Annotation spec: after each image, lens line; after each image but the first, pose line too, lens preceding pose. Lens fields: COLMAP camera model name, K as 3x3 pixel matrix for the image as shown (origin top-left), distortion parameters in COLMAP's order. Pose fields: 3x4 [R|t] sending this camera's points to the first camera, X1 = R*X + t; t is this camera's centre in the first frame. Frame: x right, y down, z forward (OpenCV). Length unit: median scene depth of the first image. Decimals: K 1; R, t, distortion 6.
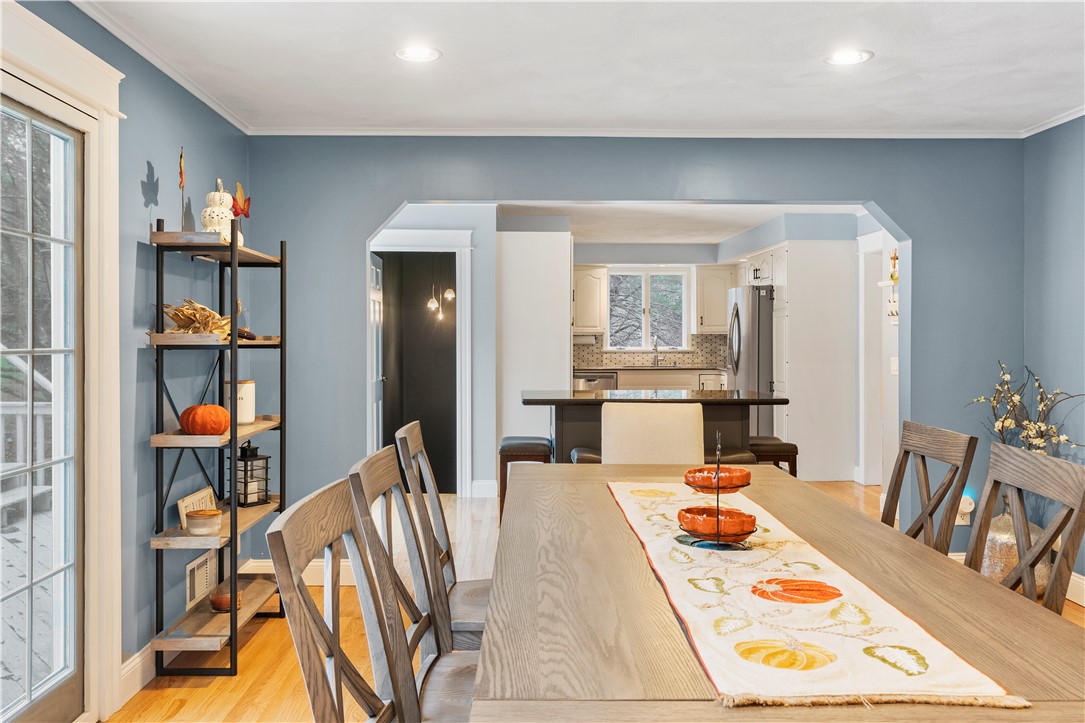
lens RADIAL K [[869.6, 0, 542.5], [0, 869.6, 361.5], [0, 0, 1]] dist [-0.008316, -0.002521]
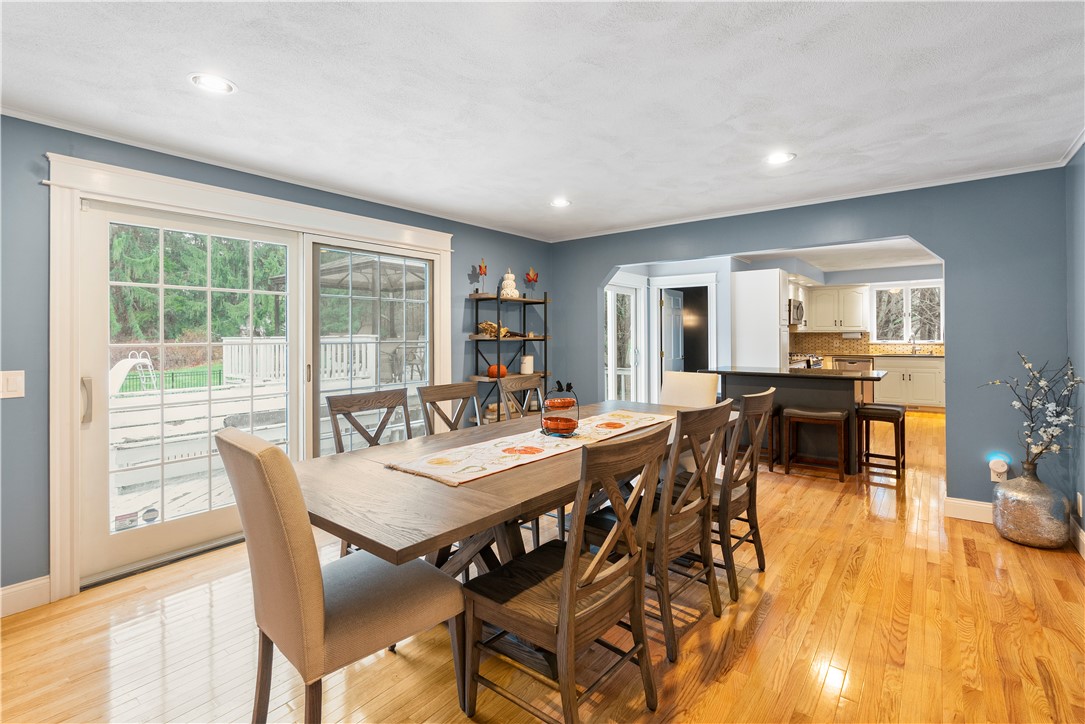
lens RADIAL K [[509.9, 0, 542.8], [0, 509.9, 336.5], [0, 0, 1]] dist [0.000097, 0.000000]
pose [[0.778741, -0.003783, -0.627334, 0.423340], [-0.010958, 0.999747, -0.019631, -0.001620], [0.627250, 0.022162, 0.778503, 0.000664]]
